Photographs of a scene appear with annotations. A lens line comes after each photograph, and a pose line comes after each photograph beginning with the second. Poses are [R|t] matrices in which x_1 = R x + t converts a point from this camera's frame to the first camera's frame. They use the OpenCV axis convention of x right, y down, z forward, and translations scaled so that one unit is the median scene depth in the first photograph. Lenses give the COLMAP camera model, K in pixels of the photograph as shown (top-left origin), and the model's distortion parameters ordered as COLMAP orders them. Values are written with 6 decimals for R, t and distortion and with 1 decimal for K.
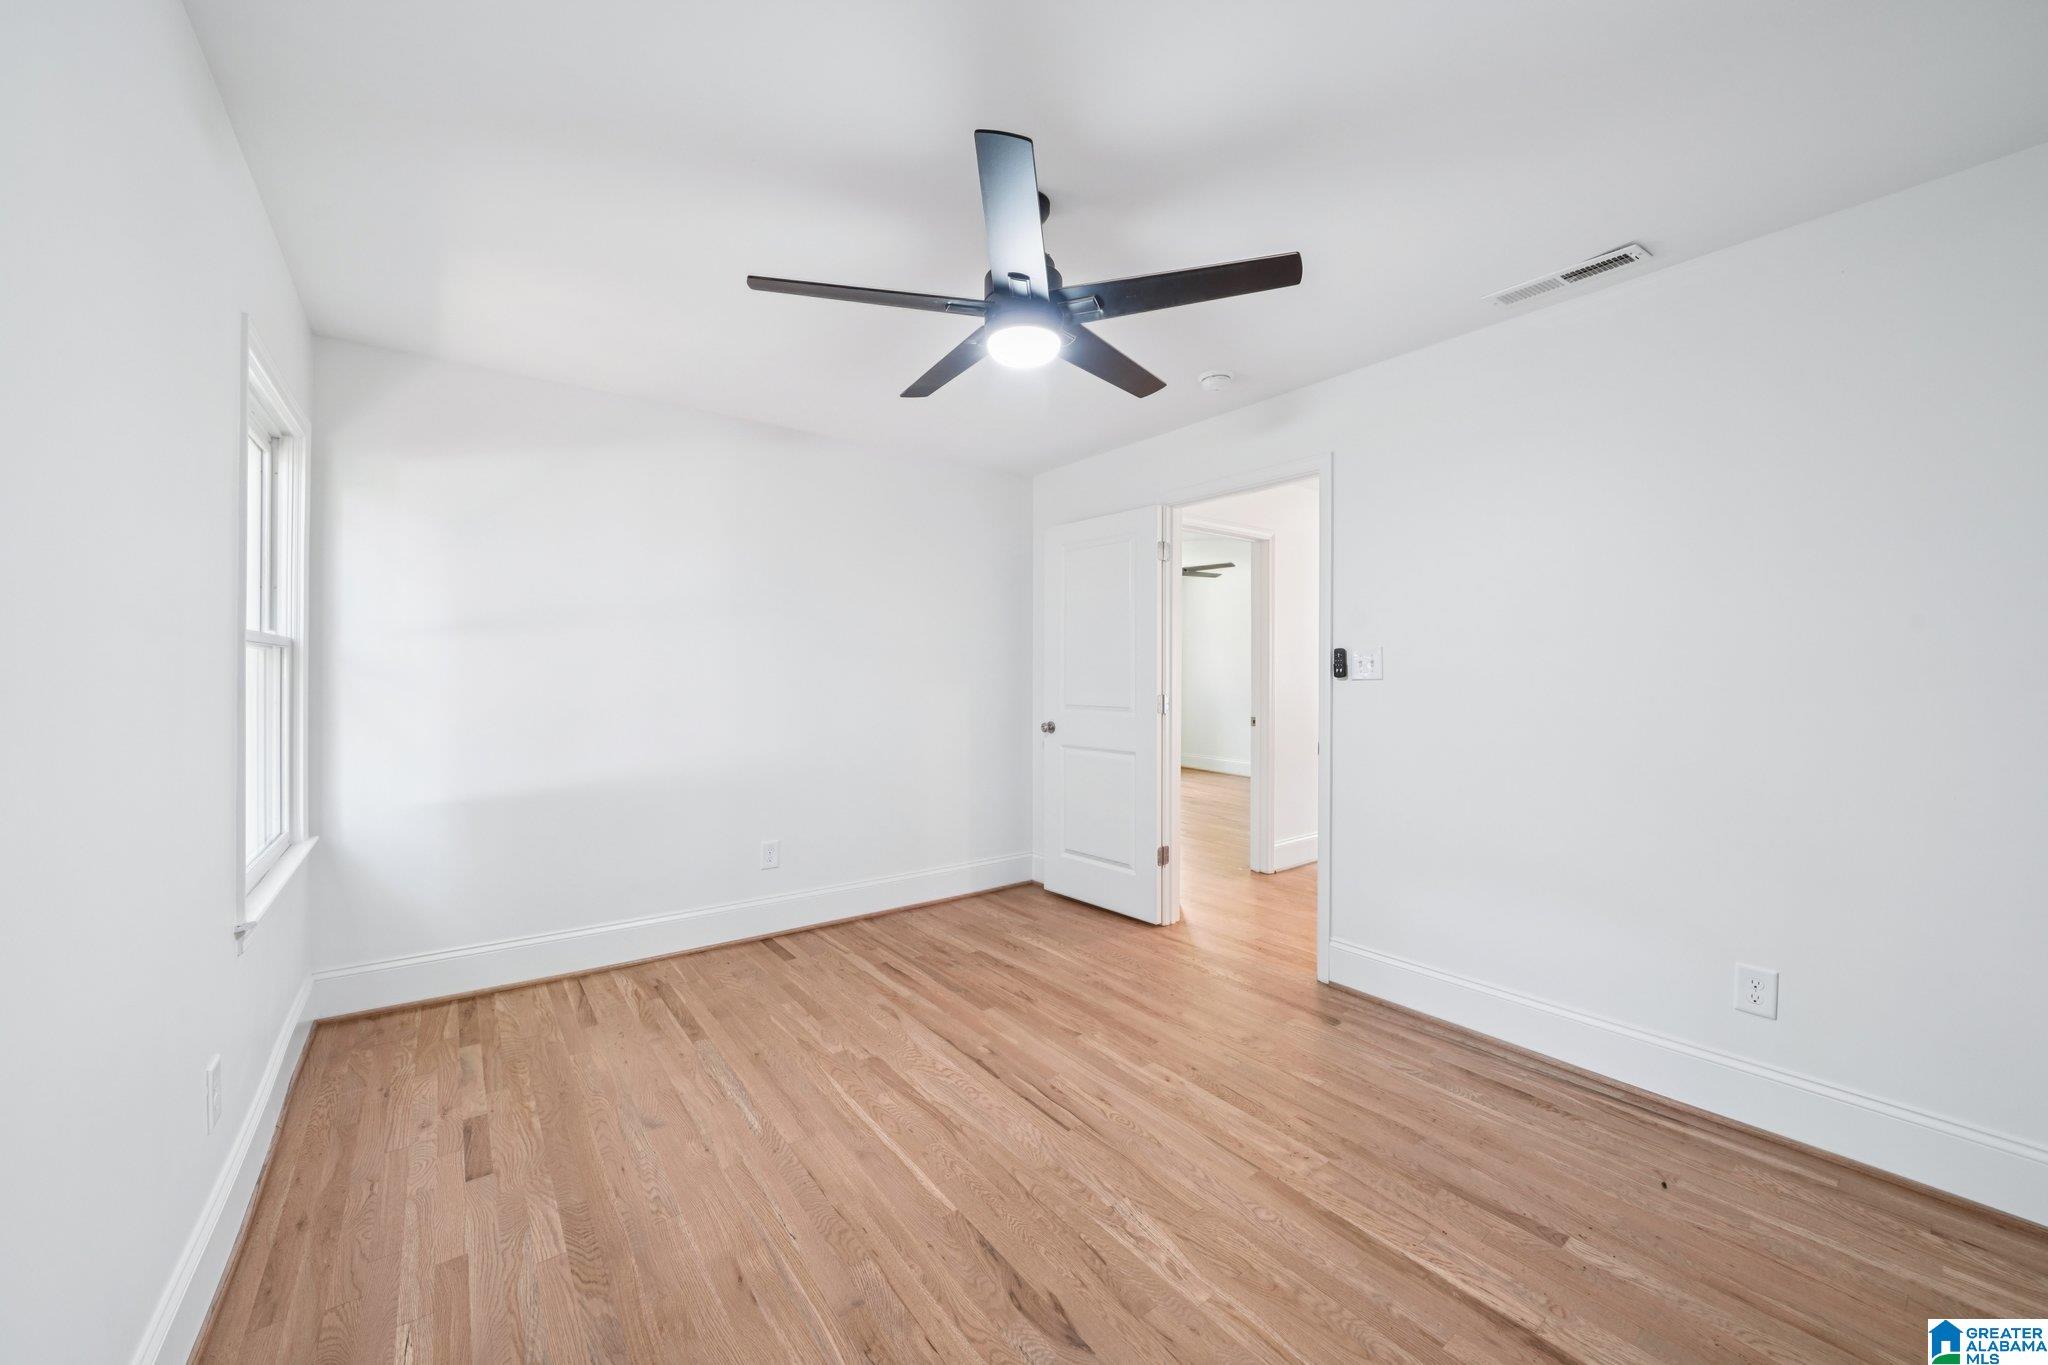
lens RADIAL K [[773.6, 0, 1021.5], [0, 773.6, 677.8], [0, 0, 1]] dist [0.015897, 0.000189]
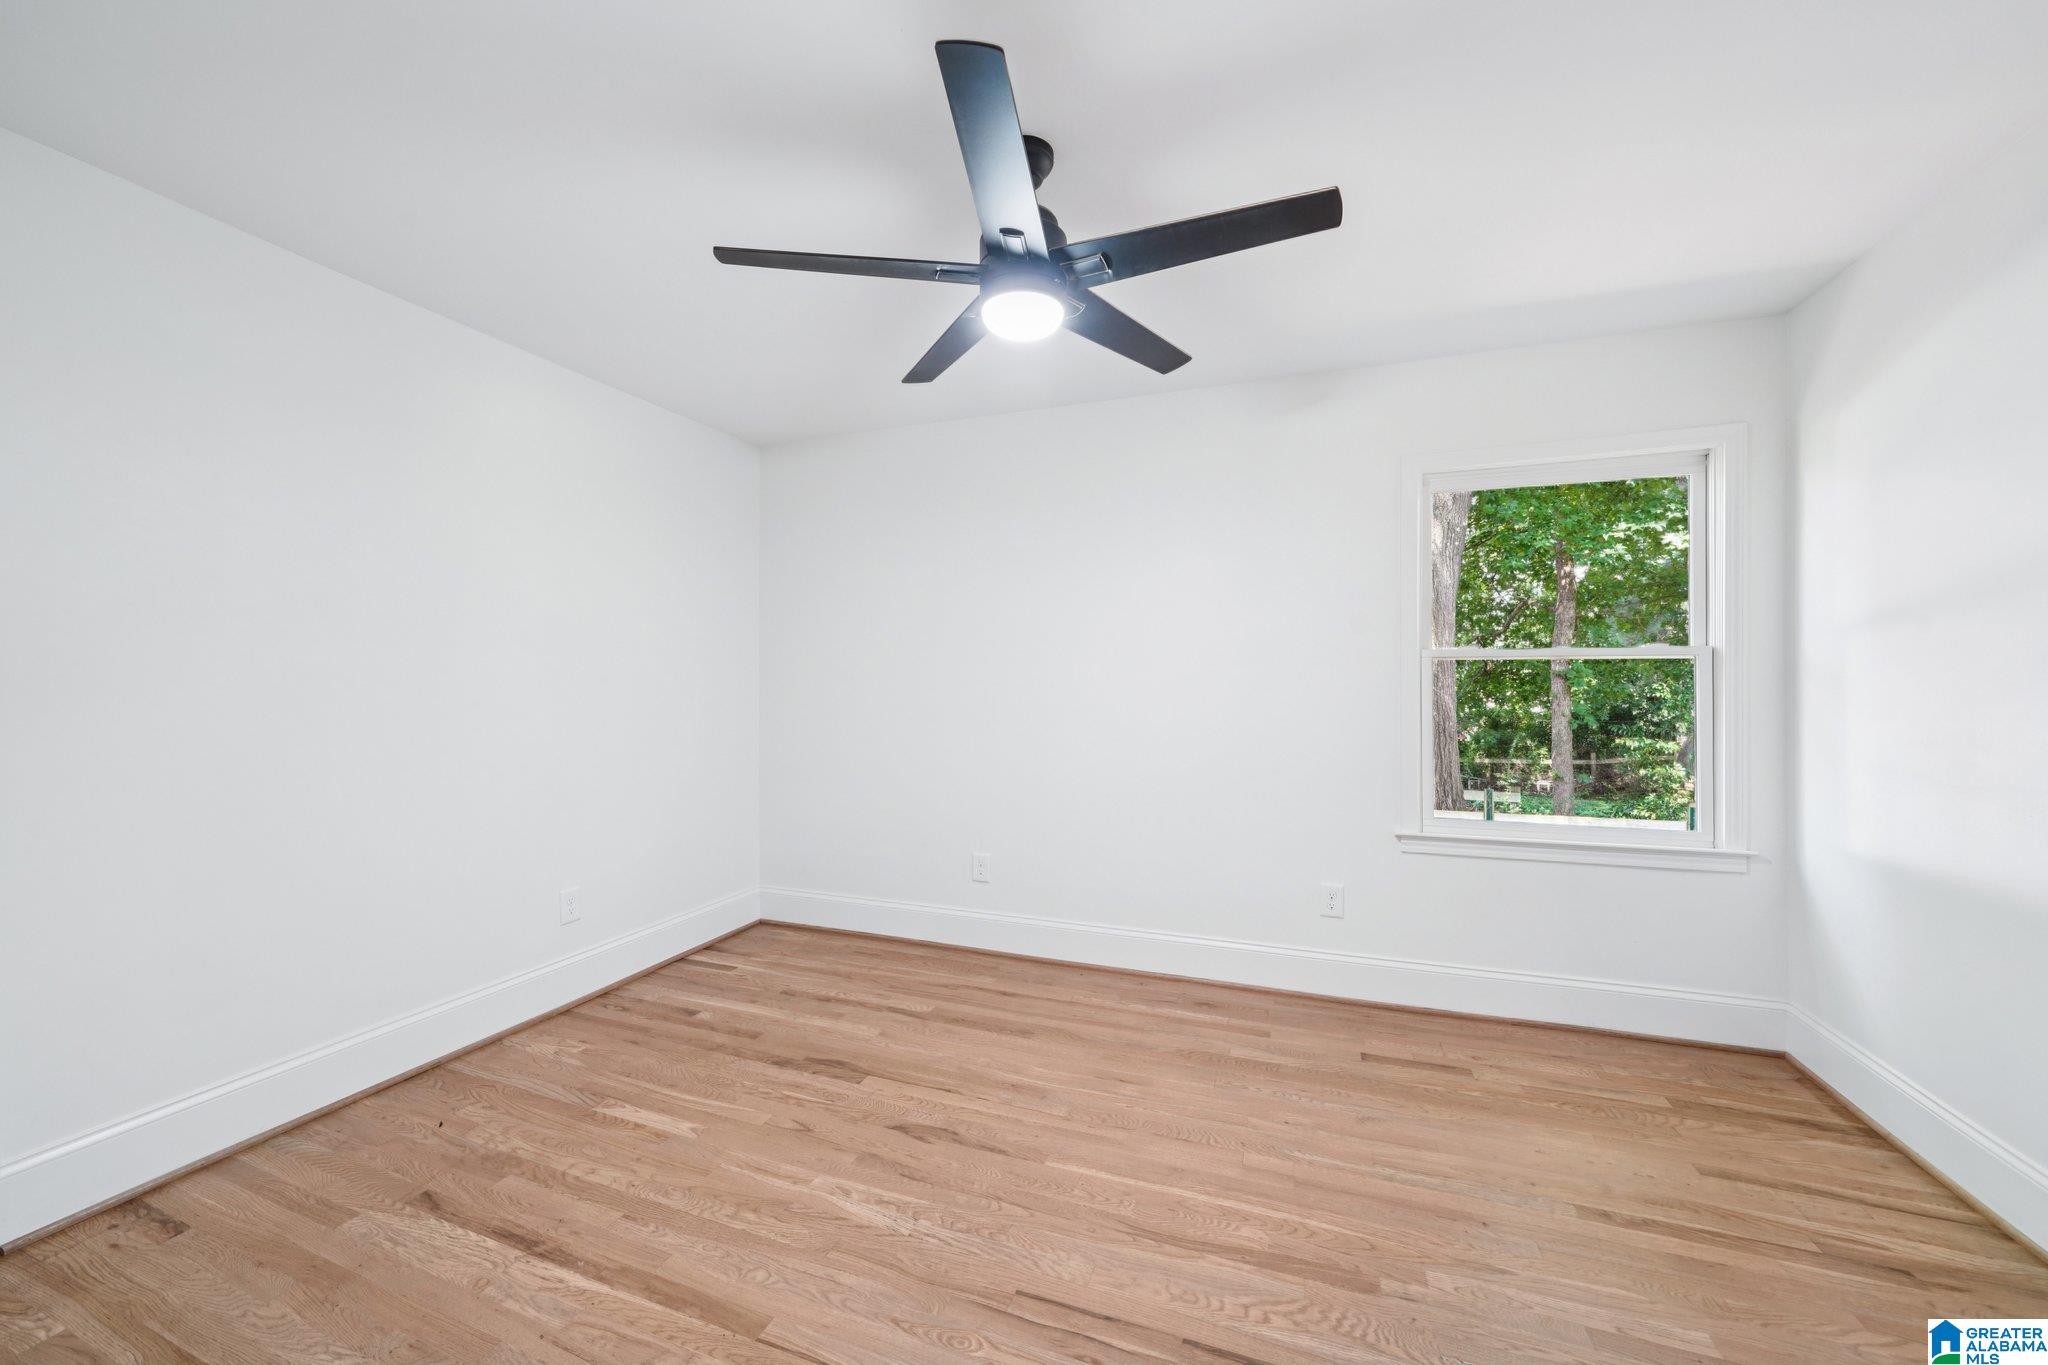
lens RADIAL K [[773.6, 0, 1021.5], [0, 773.6, 677.8], [0, 0, 1]] dist [0.015897, 0.000189]
pose [[-0.843934, -0.002906, -0.536440, 0.456884], [-0.002319, 0.999996, -0.001768, -0.002089], [0.536443, -0.000248, -0.843937, 1.625966]]
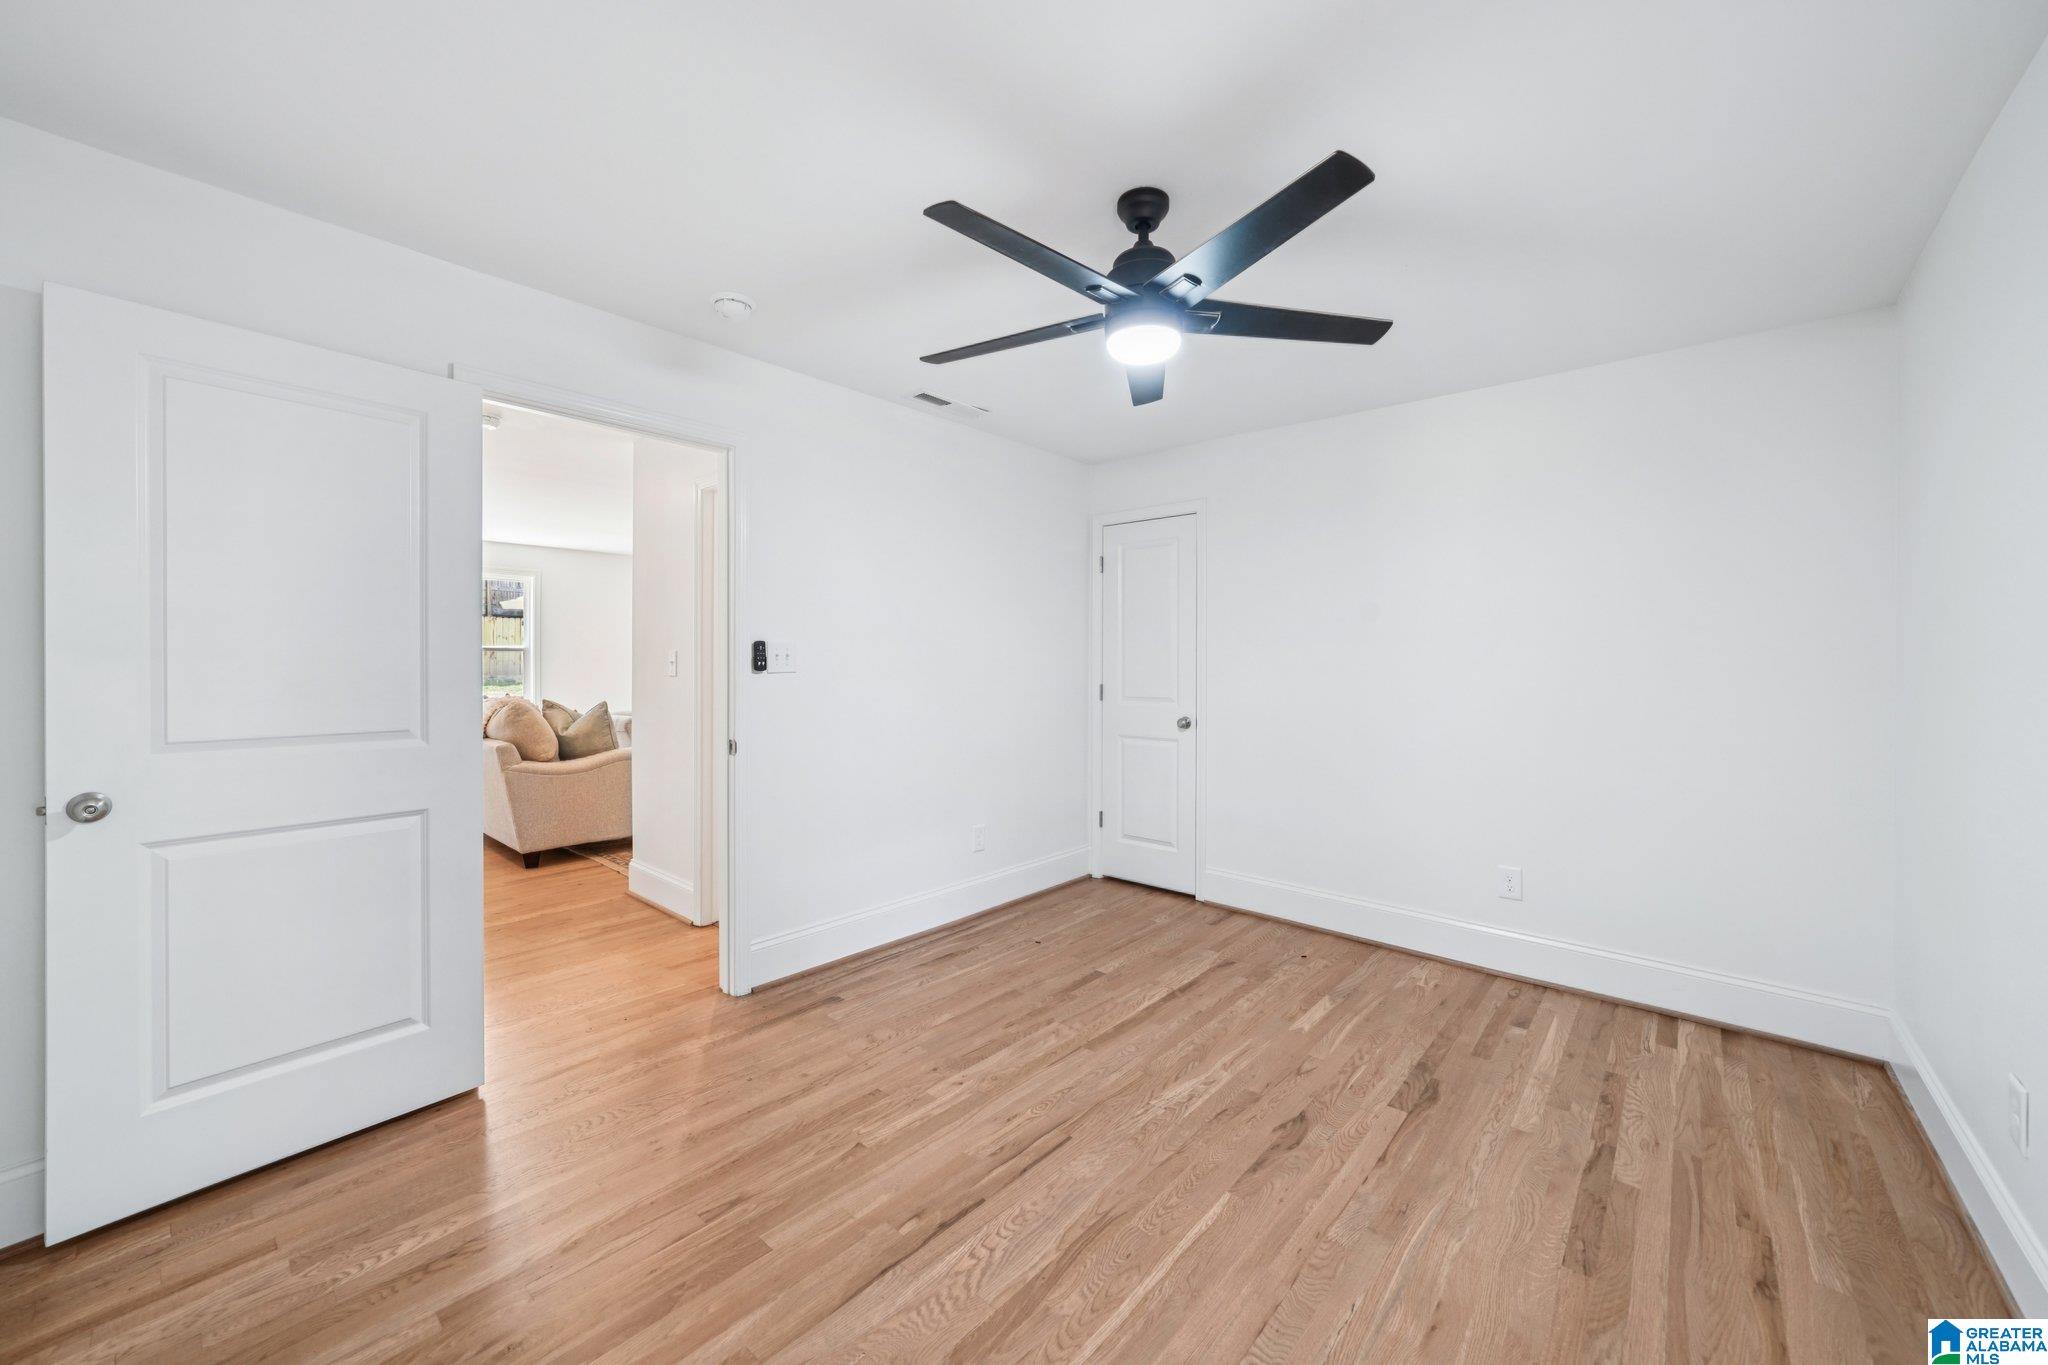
lens RADIAL K [[773.6, 0, 1021.5], [0, 773.6, 677.8], [0, 0, 1]] dist [0.015897, 0.000189]
pose [[-0.204227, -0.009615, 0.978876, -0.877002], [-0.006299, 0.999944, 0.008508, -0.004929], [-0.978903, -0.004428, -0.204276, 1.260033]]
